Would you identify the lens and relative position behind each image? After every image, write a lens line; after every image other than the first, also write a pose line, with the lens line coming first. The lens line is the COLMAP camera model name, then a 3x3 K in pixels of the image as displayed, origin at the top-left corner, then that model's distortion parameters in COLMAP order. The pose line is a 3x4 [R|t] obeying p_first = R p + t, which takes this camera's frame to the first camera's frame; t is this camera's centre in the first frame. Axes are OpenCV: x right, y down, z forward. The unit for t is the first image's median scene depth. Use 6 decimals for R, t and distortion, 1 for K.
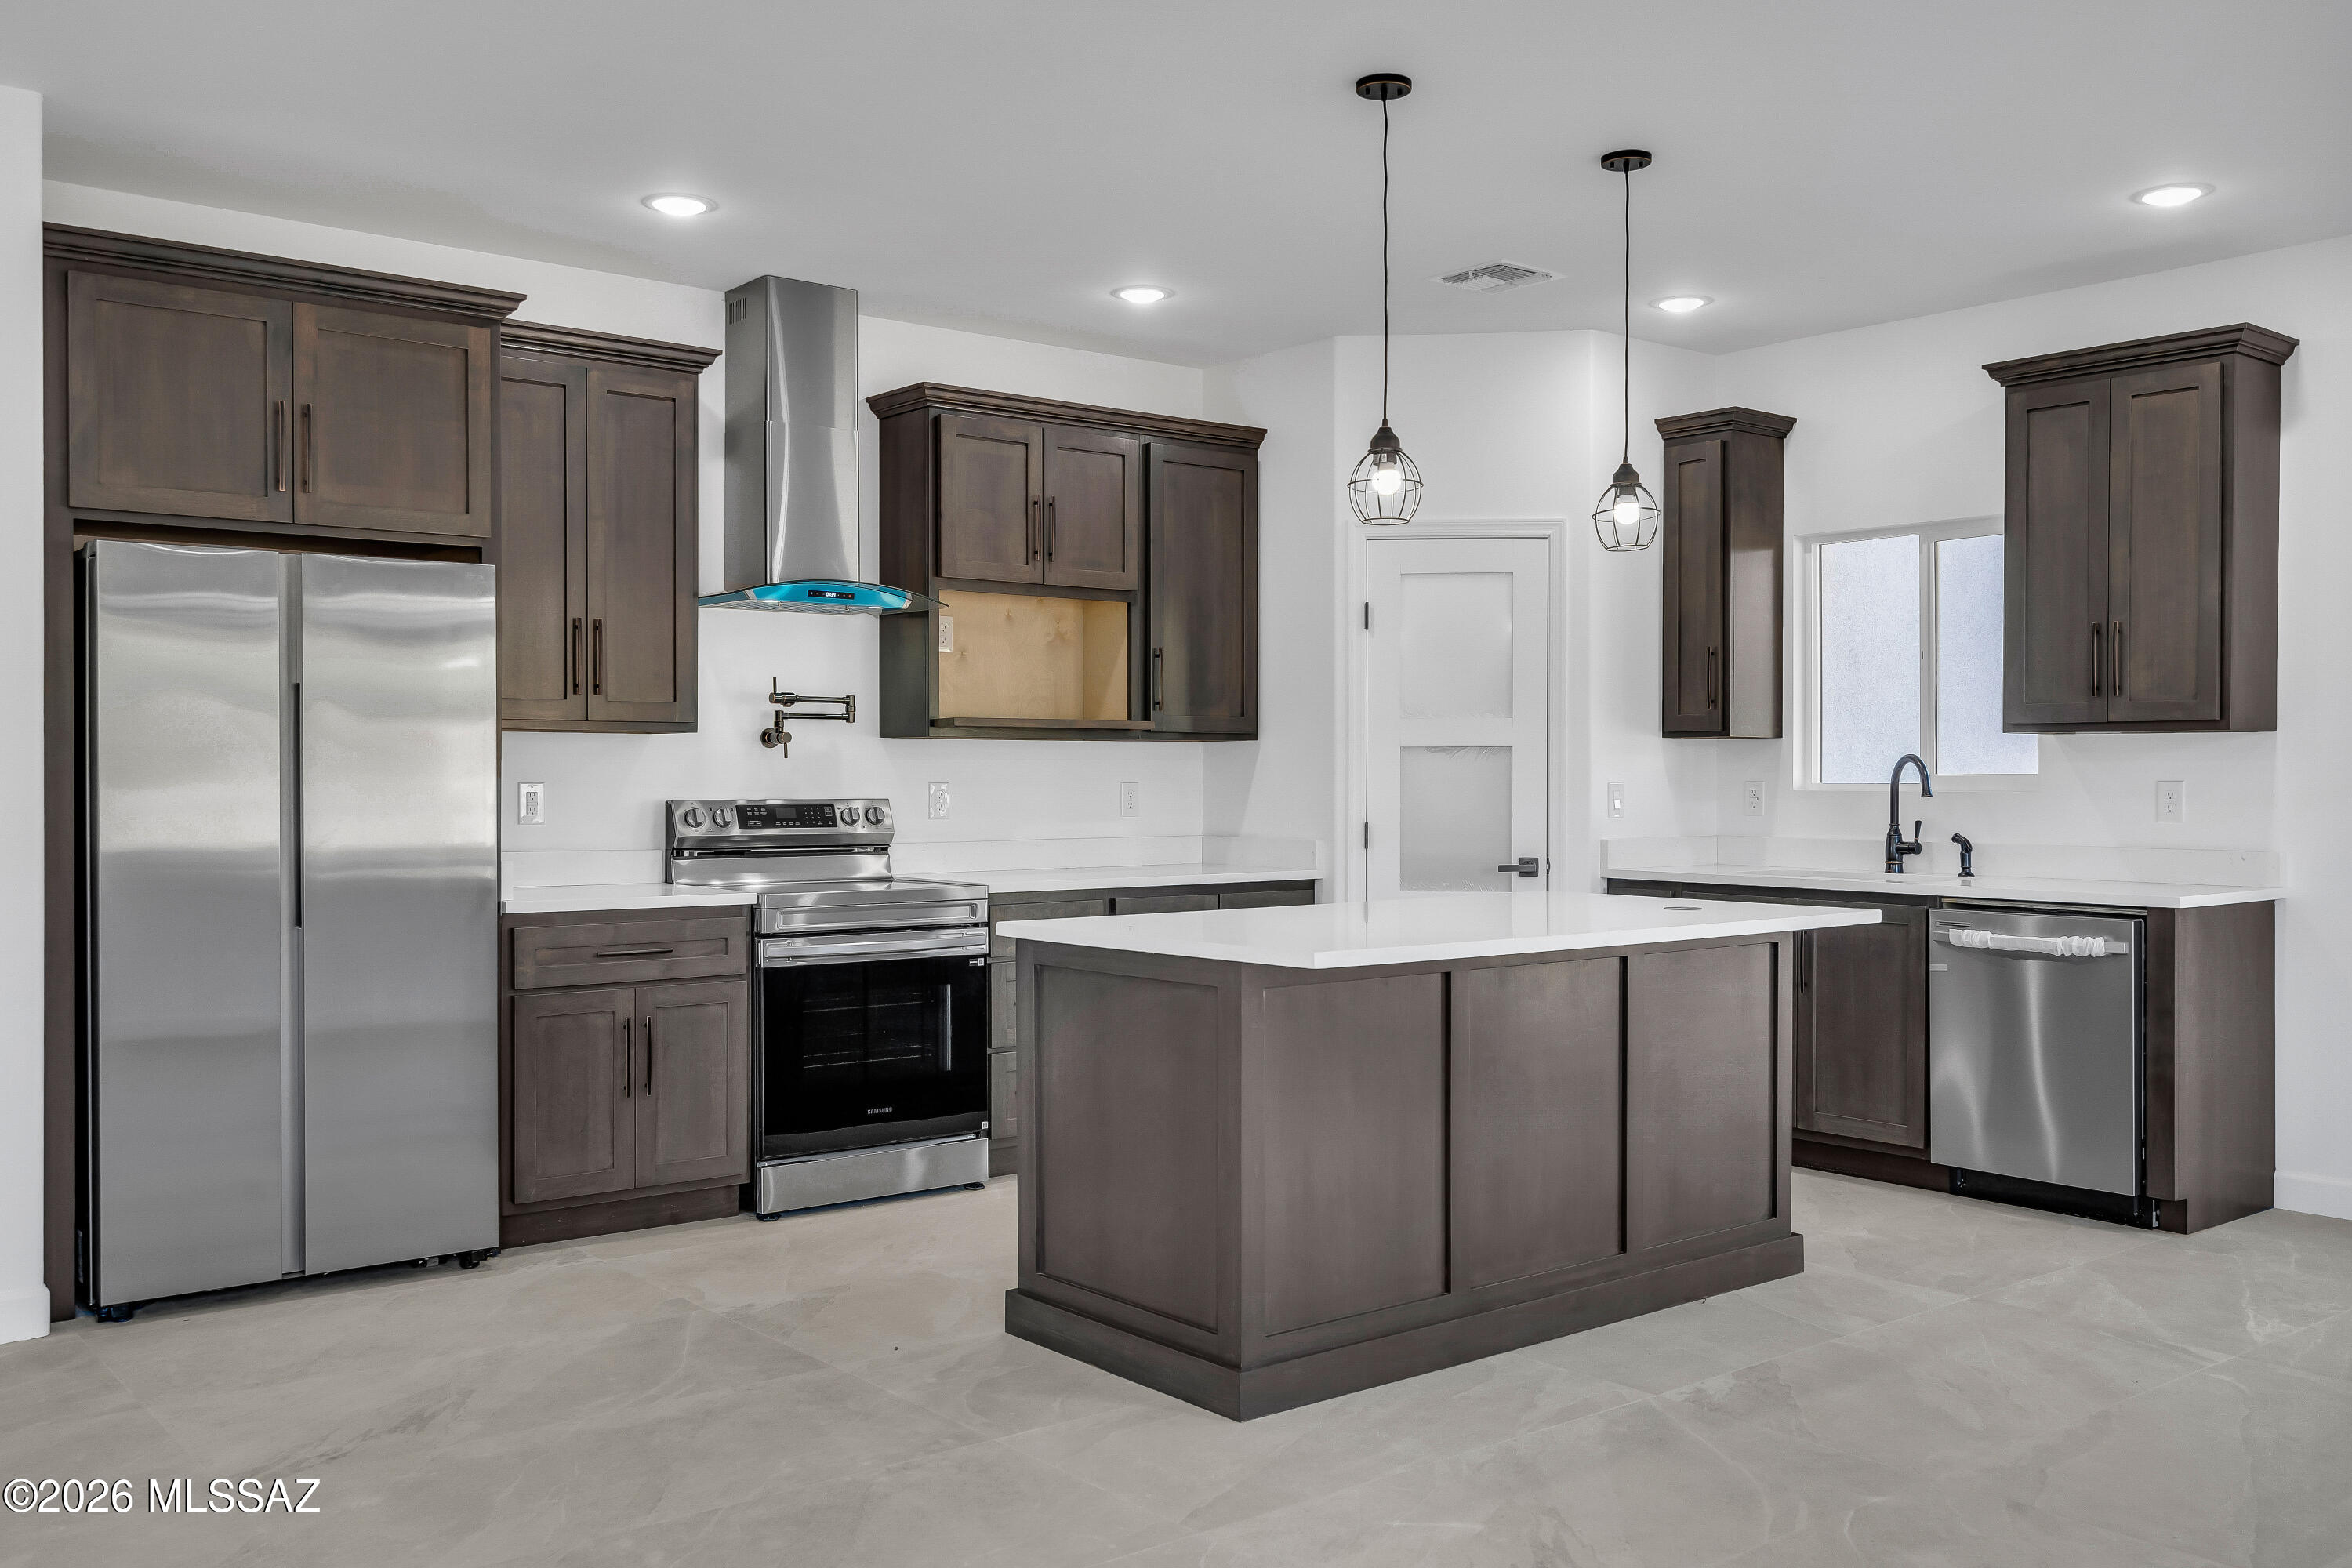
lens RADIAL K [[2020.6, 0, 1158.5], [0, 2020.6, 797.8], [0, 0, 1]] dist [-0.005812, 0.025510]
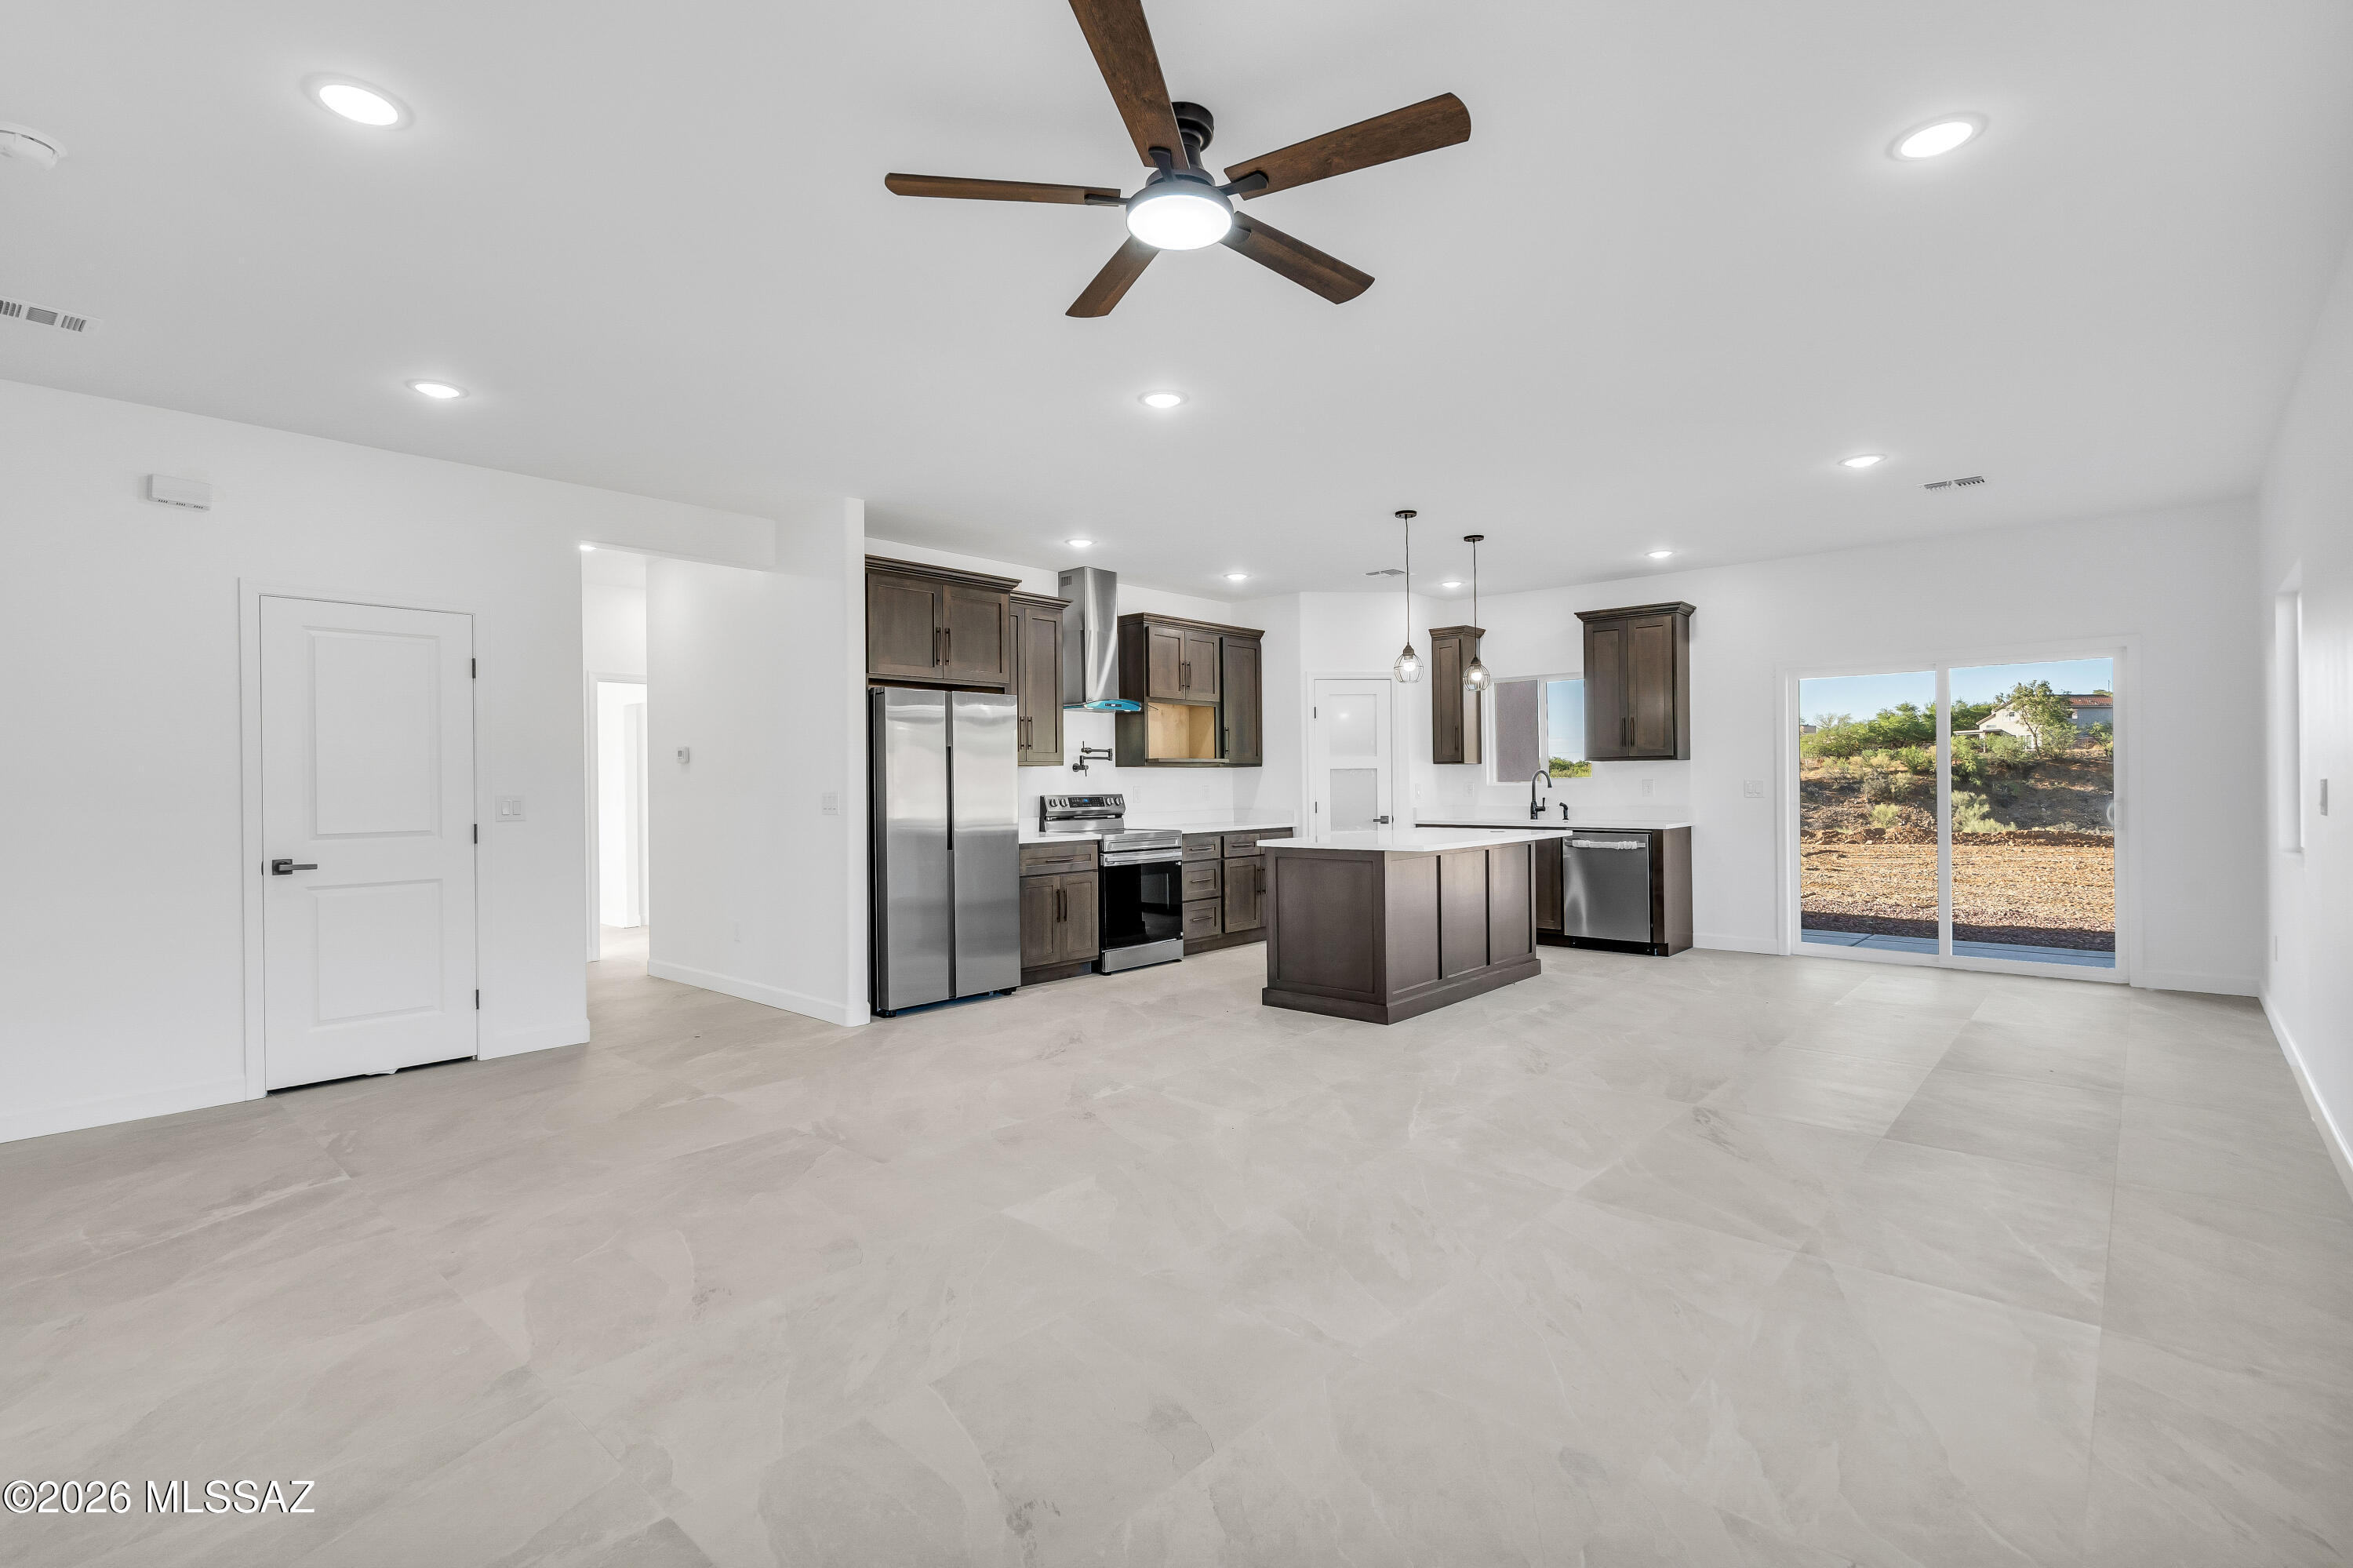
lens RADIAL K [[1077.8, 0, 1170.1], [0, 1077.8, 782.7], [0, 0, 1]] dist [-0.003797, 0.001843]
pose [[0.987740, -0.011430, 0.155686, -0.334640], [0.013381, 0.999844, -0.011487, 0.002985], [-0.155531, 0.013429, 0.987740, -0.257885]]
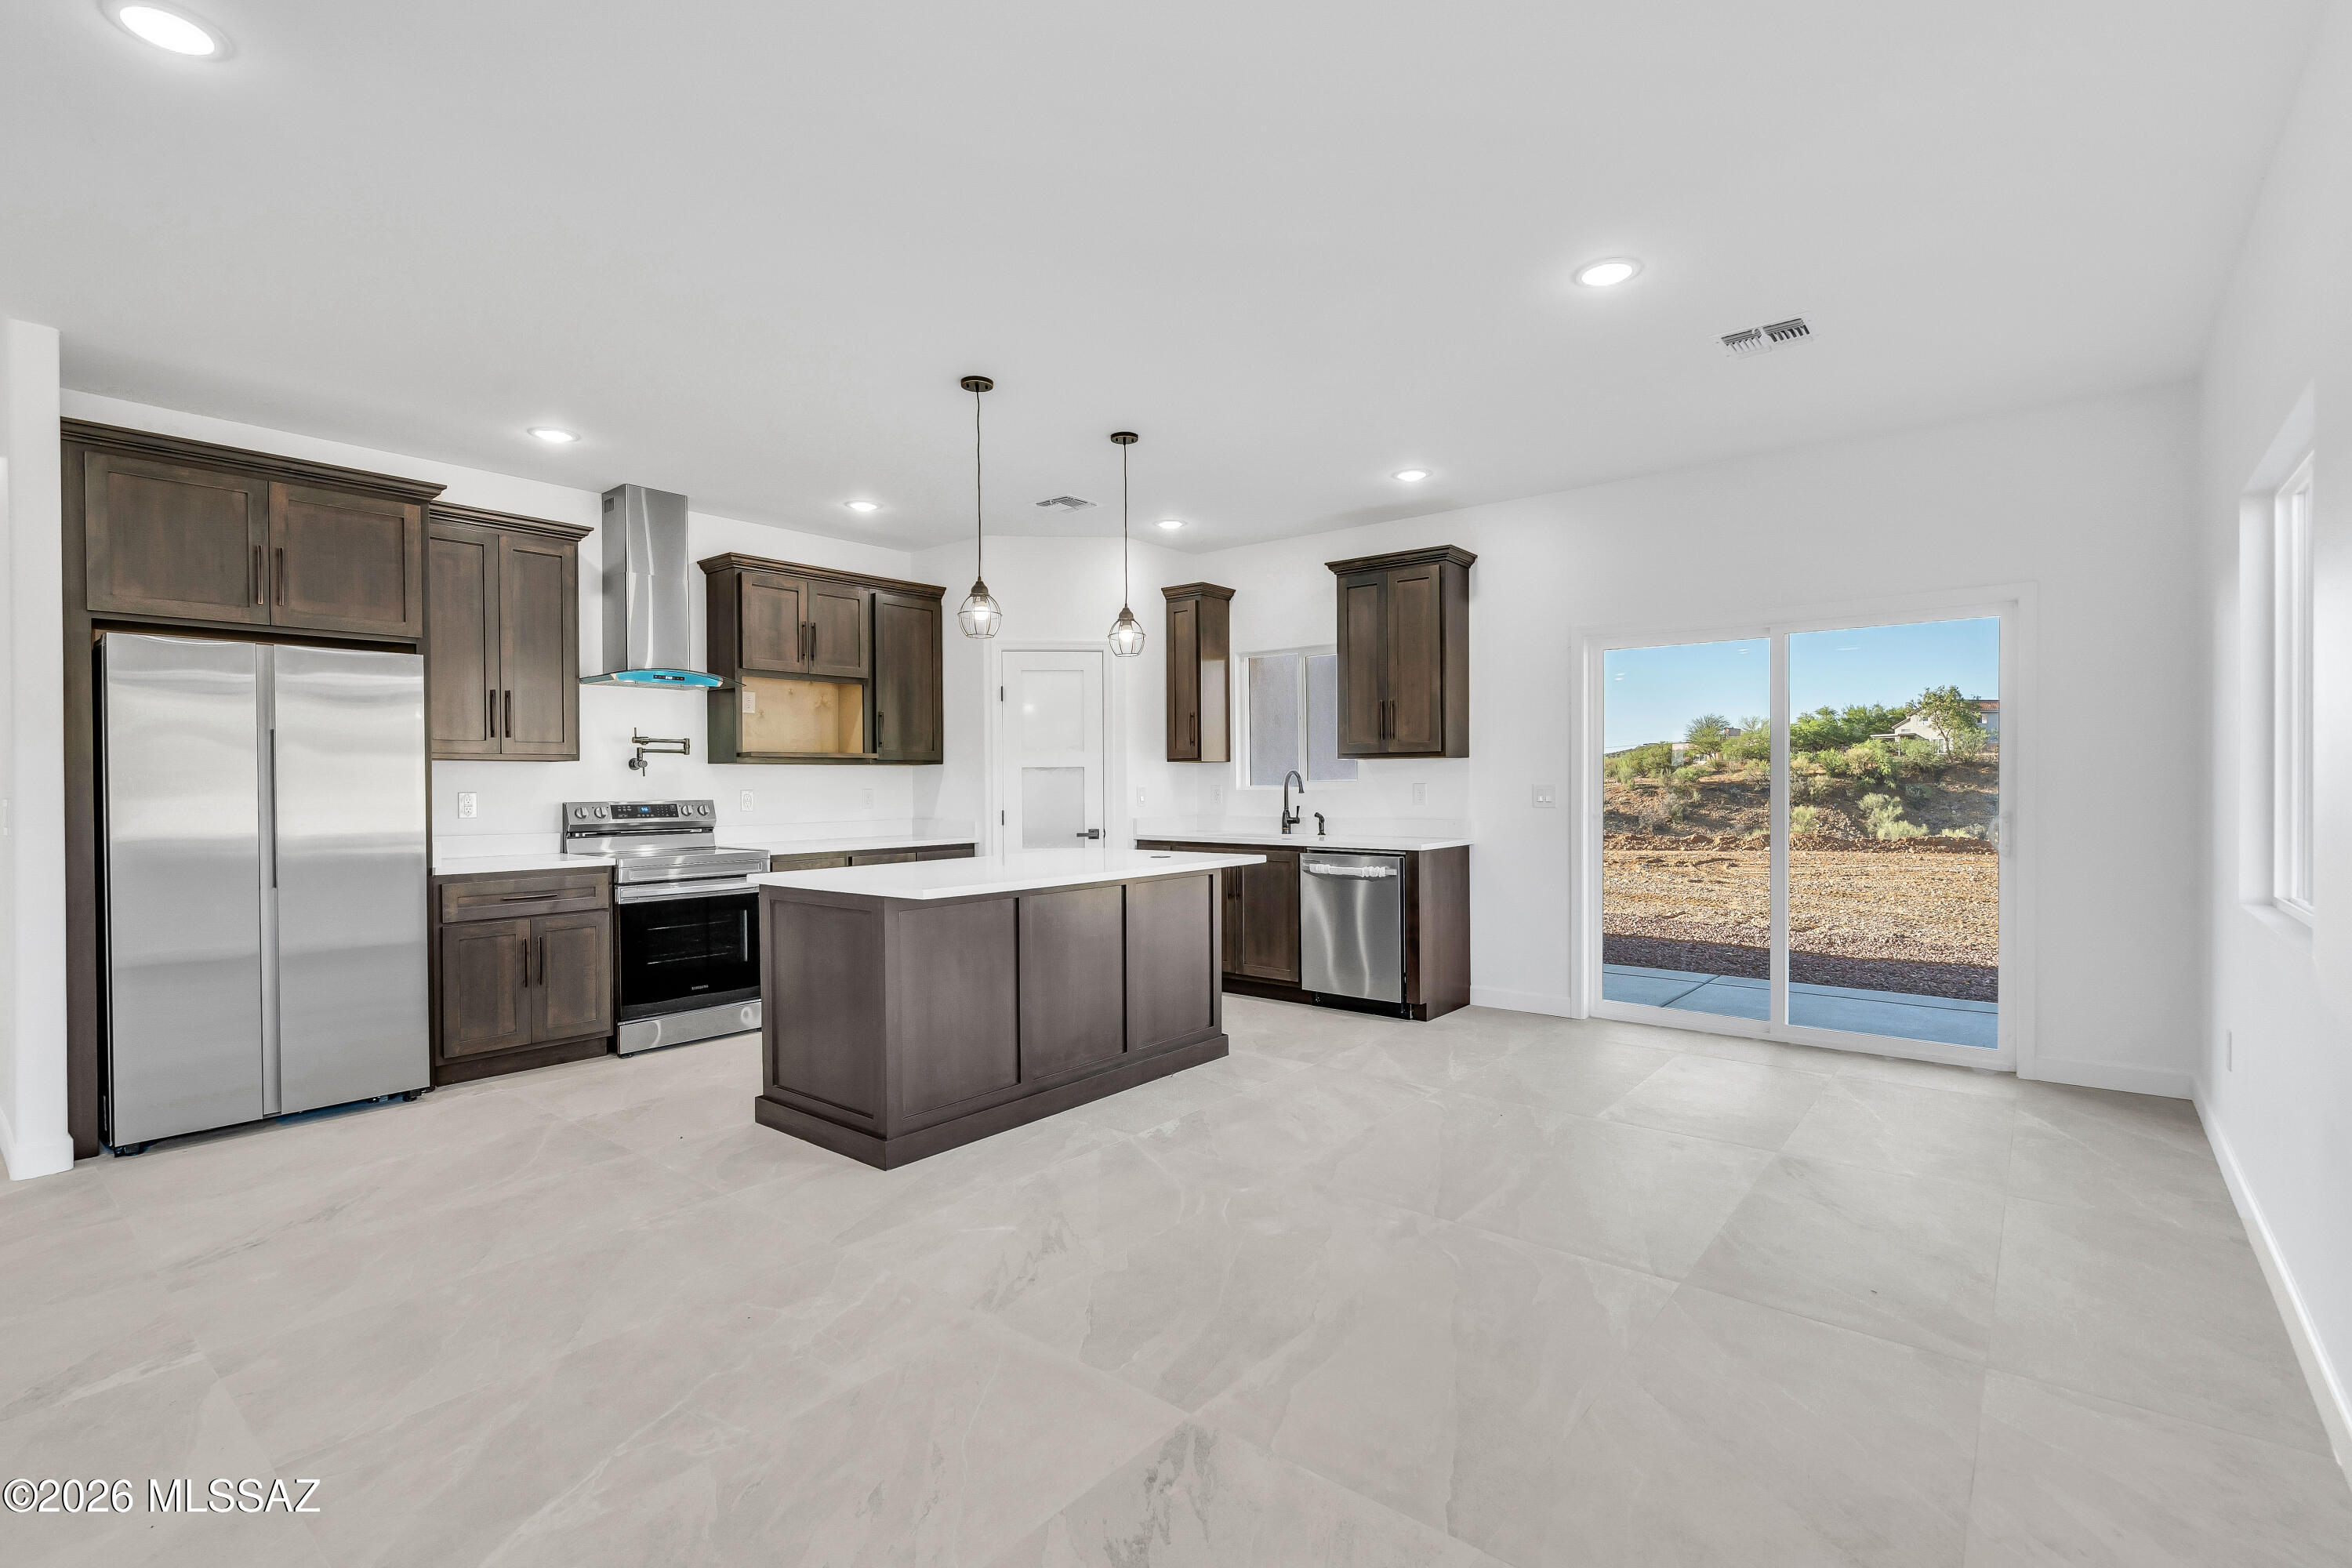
lens RADIAL K [[1077.3, 0, 1163.6], [0, 1077.3, 794.8], [0, 0, 1]] dist [-0.003797, 0.001843]
pose [[0.979280, -0.009654, 0.202278, 0.064938], [0.009674, 0.999953, 0.000893, -0.001136], [-0.202278, 0.001082, 0.979328, 0.057469]]
